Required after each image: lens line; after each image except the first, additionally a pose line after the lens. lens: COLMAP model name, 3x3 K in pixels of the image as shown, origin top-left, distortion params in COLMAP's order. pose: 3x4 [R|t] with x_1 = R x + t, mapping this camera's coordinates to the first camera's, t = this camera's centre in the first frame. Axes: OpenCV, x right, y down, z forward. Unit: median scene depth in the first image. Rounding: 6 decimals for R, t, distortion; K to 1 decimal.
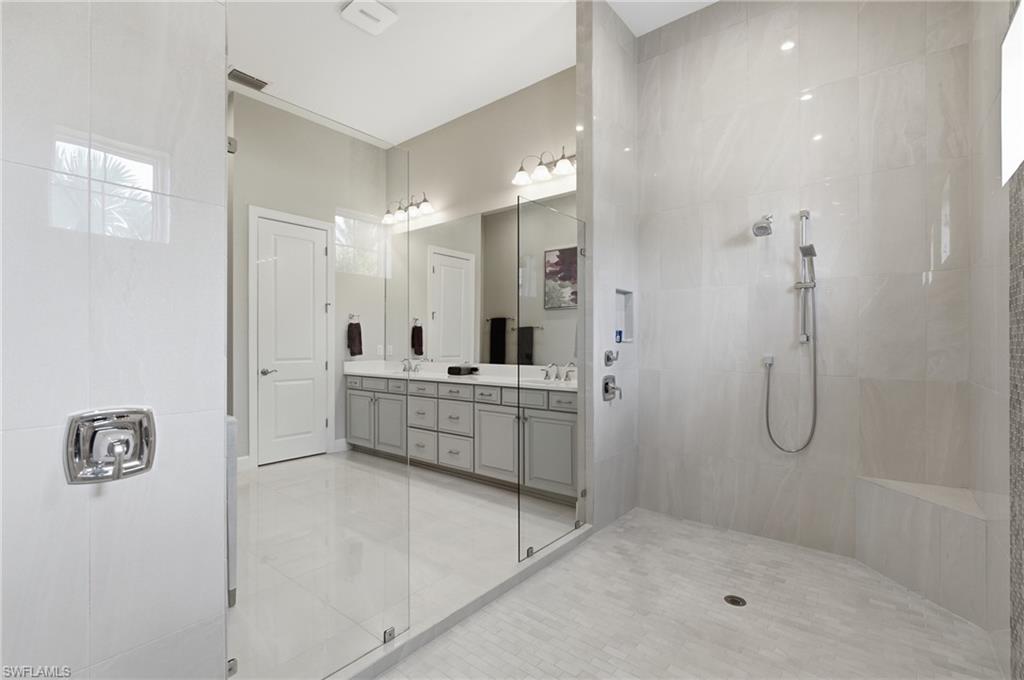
lens RADIAL K [[464.1, 0, 508.5], [0, 464.1, 337.2], [0, 0, 1]] dist [0.000970, 0.000175]
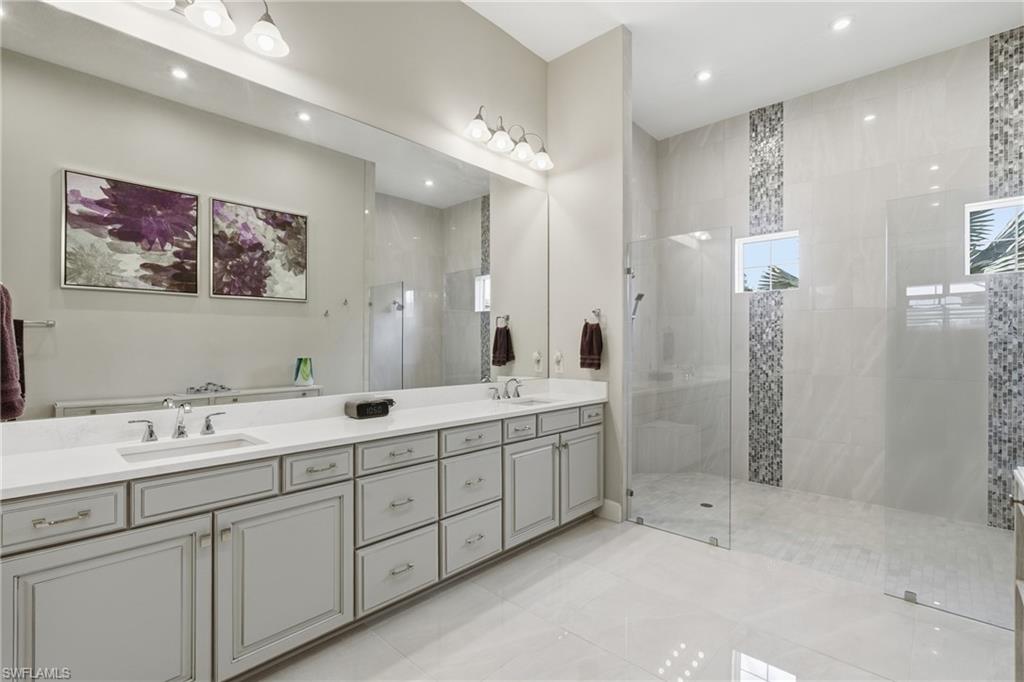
lens RADIAL K [[467.2, 0, 510.3], [0, 467.2, 345.3], [0, 0, 1]] dist [-0.001434, 0.000246]
pose [[0.070832, 0.002527, 0.997485, -0.644969], [-0.011449, 0.999933, -0.001721, -0.002286], [-0.997423, -0.011298, 0.070856, 0.817386]]
